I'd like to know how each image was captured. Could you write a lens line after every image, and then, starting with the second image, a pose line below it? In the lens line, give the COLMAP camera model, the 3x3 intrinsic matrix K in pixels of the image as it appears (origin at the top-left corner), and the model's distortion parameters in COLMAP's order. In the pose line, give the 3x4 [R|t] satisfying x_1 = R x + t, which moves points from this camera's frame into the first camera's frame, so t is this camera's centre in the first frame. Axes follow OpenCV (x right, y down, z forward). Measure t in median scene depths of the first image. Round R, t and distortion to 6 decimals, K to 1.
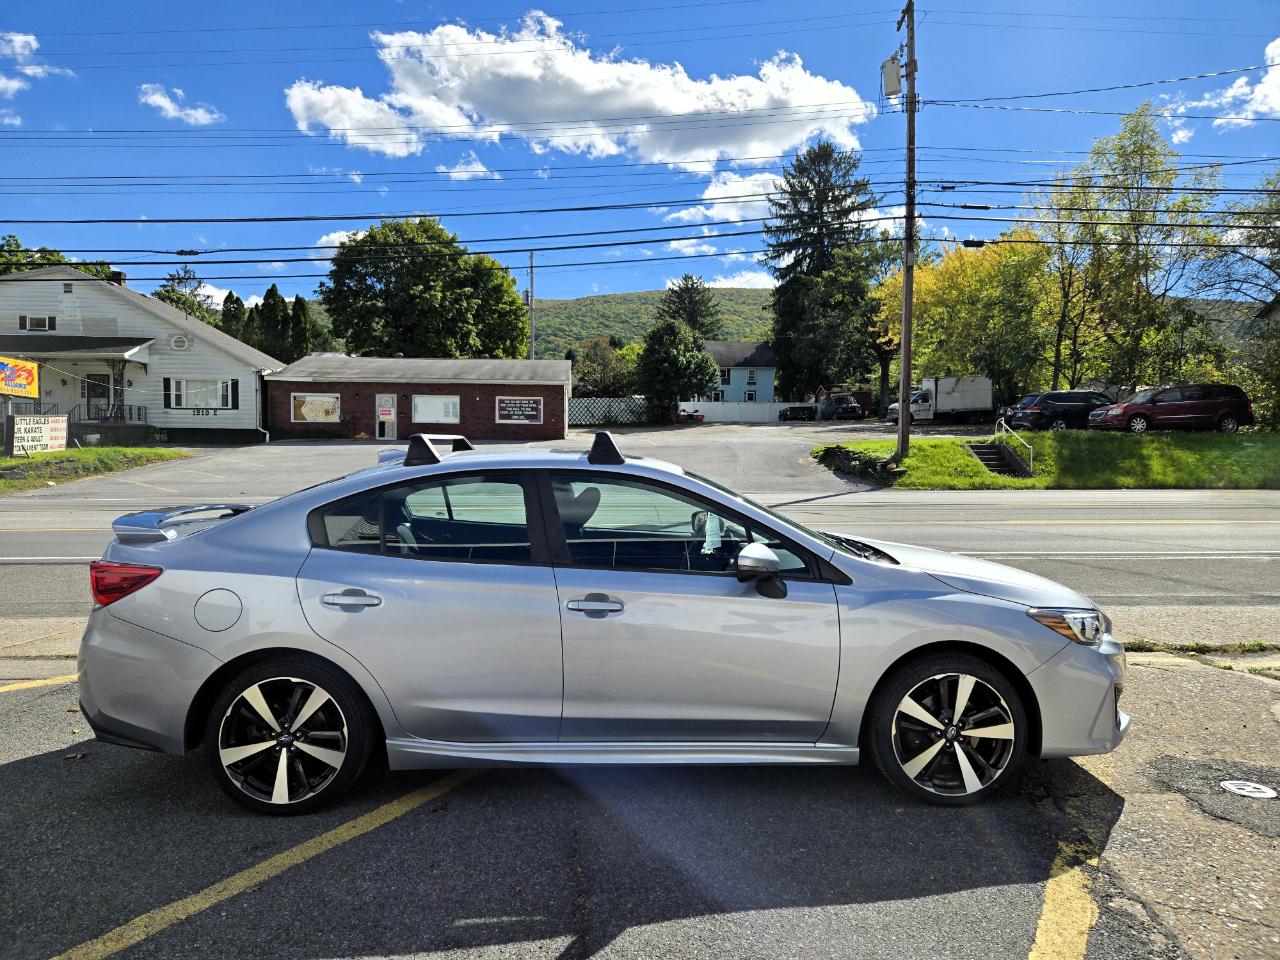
lens RADIAL K [[846.7, 0, 611.4], [0, 846.7, 477.2], [0, 0, 1]] dist [0.067828, -0.035321]
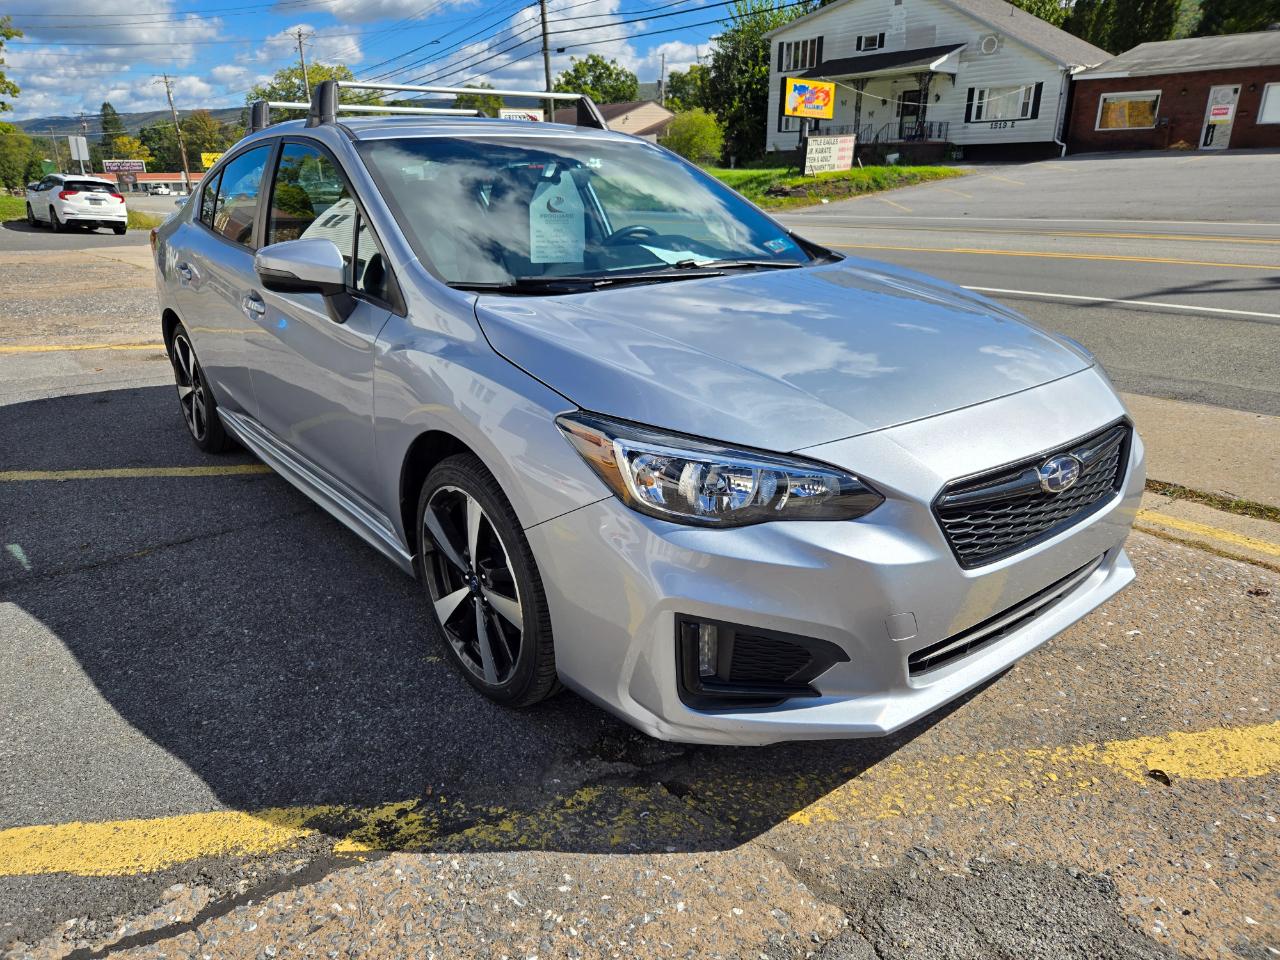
lens RADIAL K [[848.1, 0, 636.1], [0, 848.1, 469.5], [0, 0, 1]] dist [0.070672, -0.054842]
pose [[0.613808, 0.252249, -0.748071, 0.080812], [-0.020064, 0.952257, 0.304637, 0.003671], [0.789200, -0.171980, 0.589564, 0.068670]]
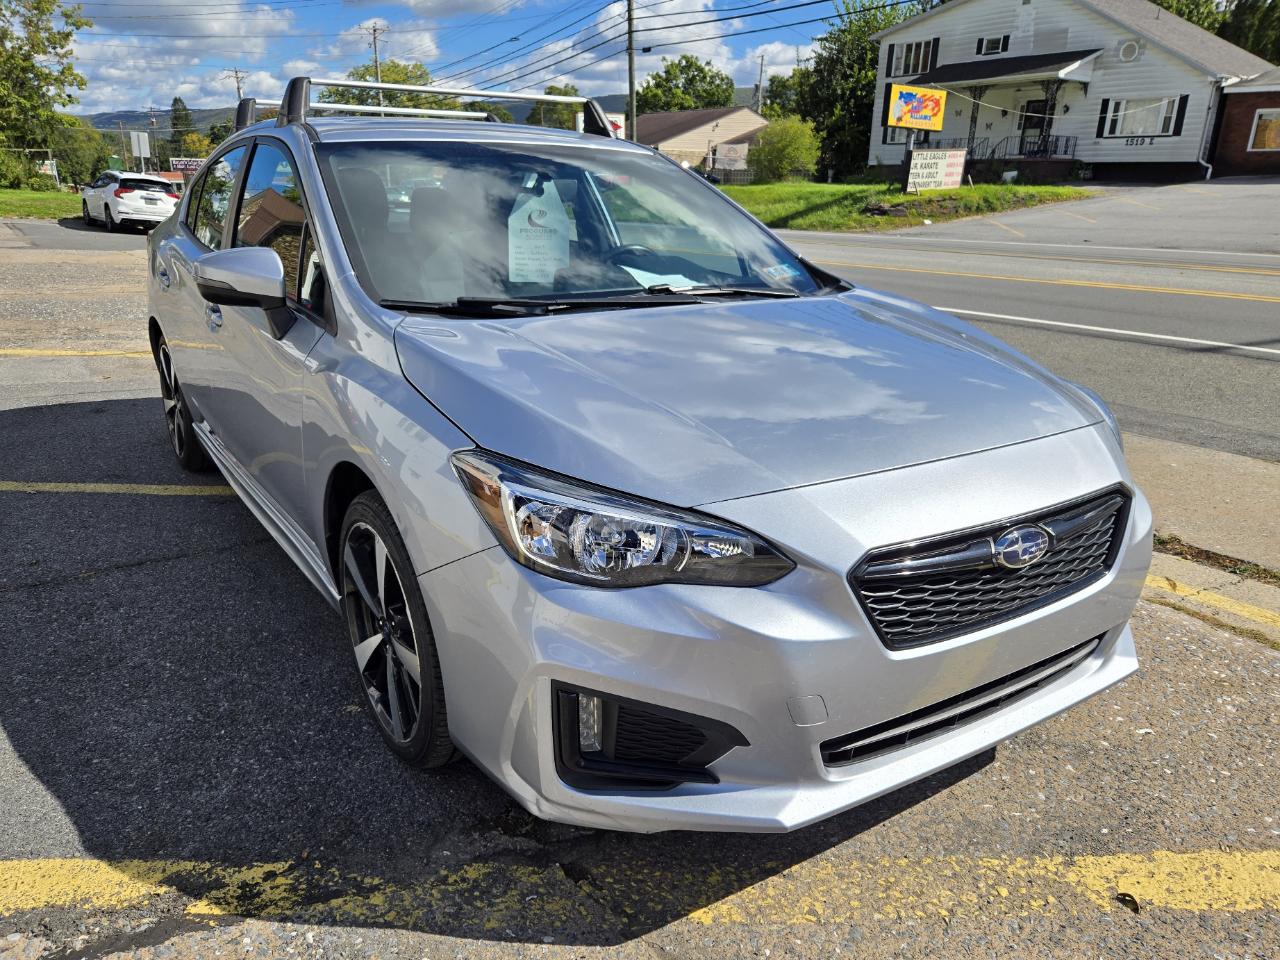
lens RADIAL K [[918.4, 0, 644.8], [0, 918.4, 516.4], [0, 0, 1]] dist [0.073725, -0.058269]
pose [[0.544484, 0.290119, -0.787000, 0.084440], [-0.047270, 0.947399, 0.316545, 0.003239], [0.837438, -0.135152, 0.529557, 0.076191]]
